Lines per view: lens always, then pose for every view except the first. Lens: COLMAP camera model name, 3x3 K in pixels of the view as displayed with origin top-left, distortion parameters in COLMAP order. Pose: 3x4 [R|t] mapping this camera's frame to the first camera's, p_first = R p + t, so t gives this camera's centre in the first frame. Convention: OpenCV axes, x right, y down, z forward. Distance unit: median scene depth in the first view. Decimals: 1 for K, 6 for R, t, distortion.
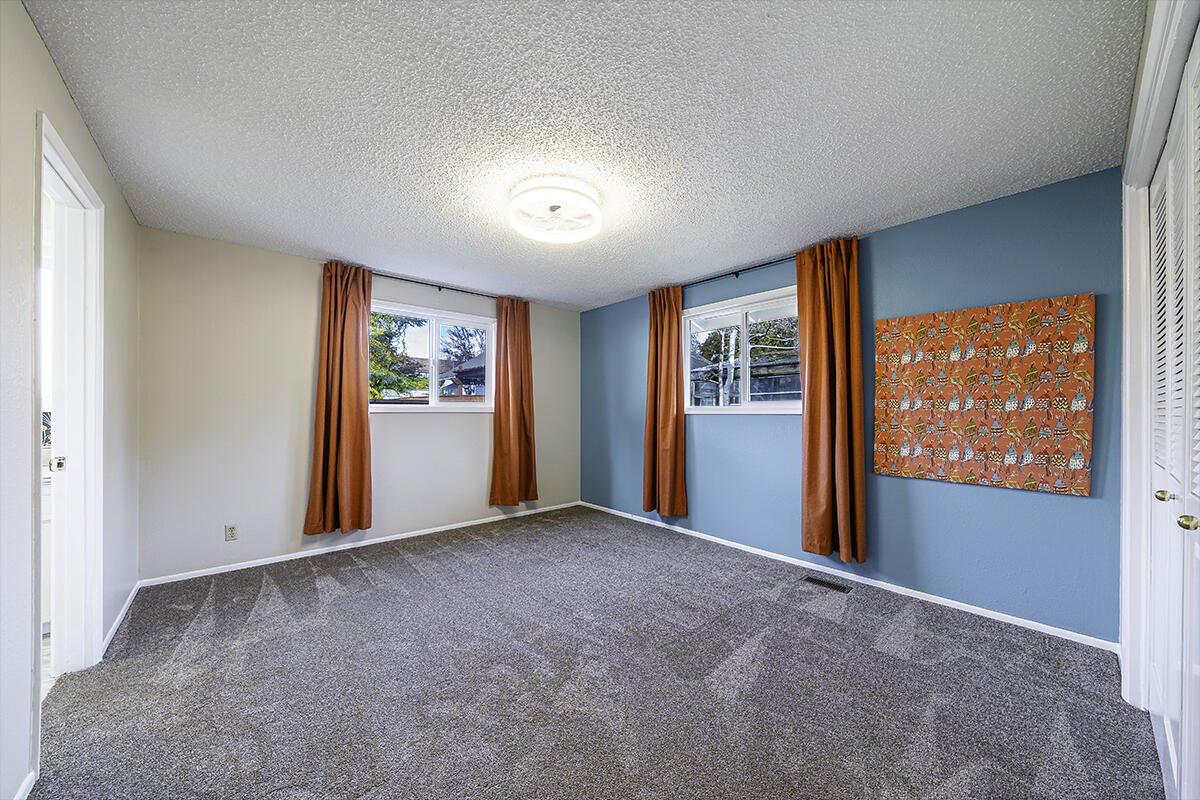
lens RADIAL K [[423.5, 0, 600.3], [0, 423.5, 409.1], [0, 0, 1]] dist [-0.001334, 0.000680]
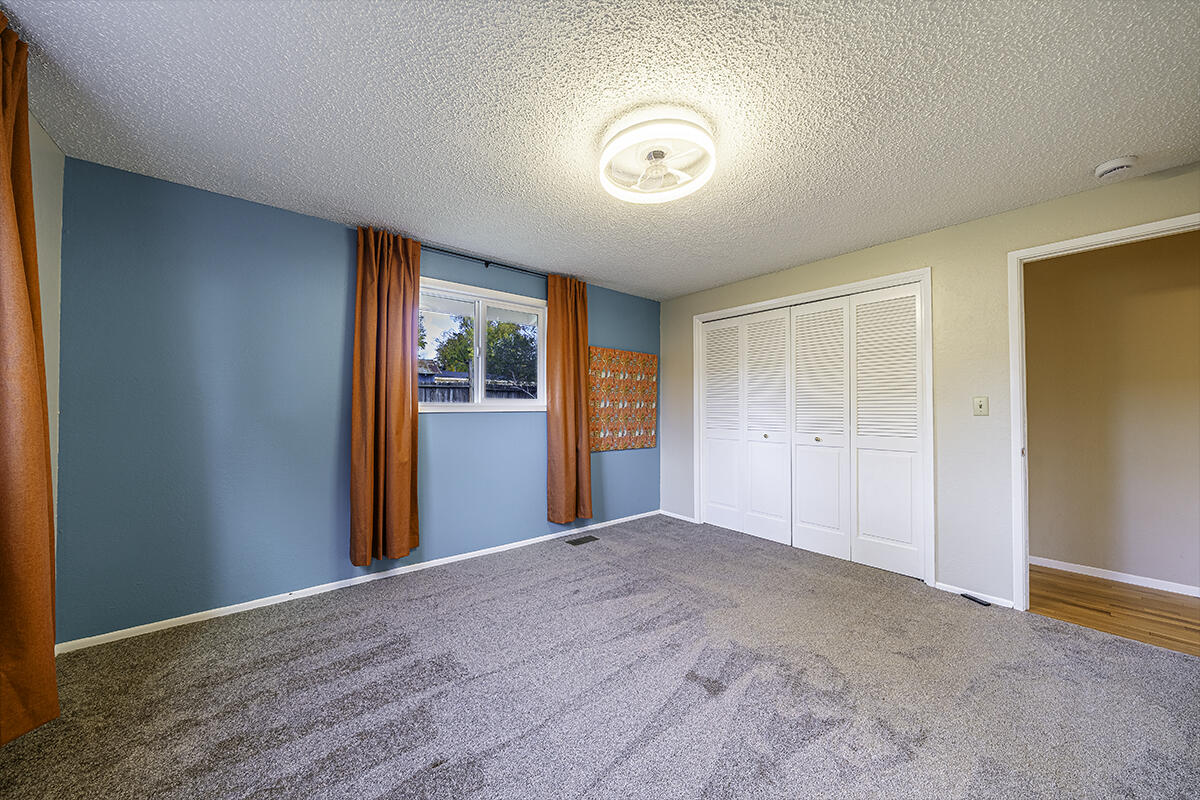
lens RADIAL K [[423.5, 0, 599.1], [0, 423.5, 401.9], [0, 0, 1]] dist [-0.001334, 0.000680]
pose [[0.021122, 0.004750, 0.999766, -0.792205], [-0.008957, 0.999949, -0.004561, -0.011717], [-0.999737, -0.008858, 0.021164, 0.937665]]
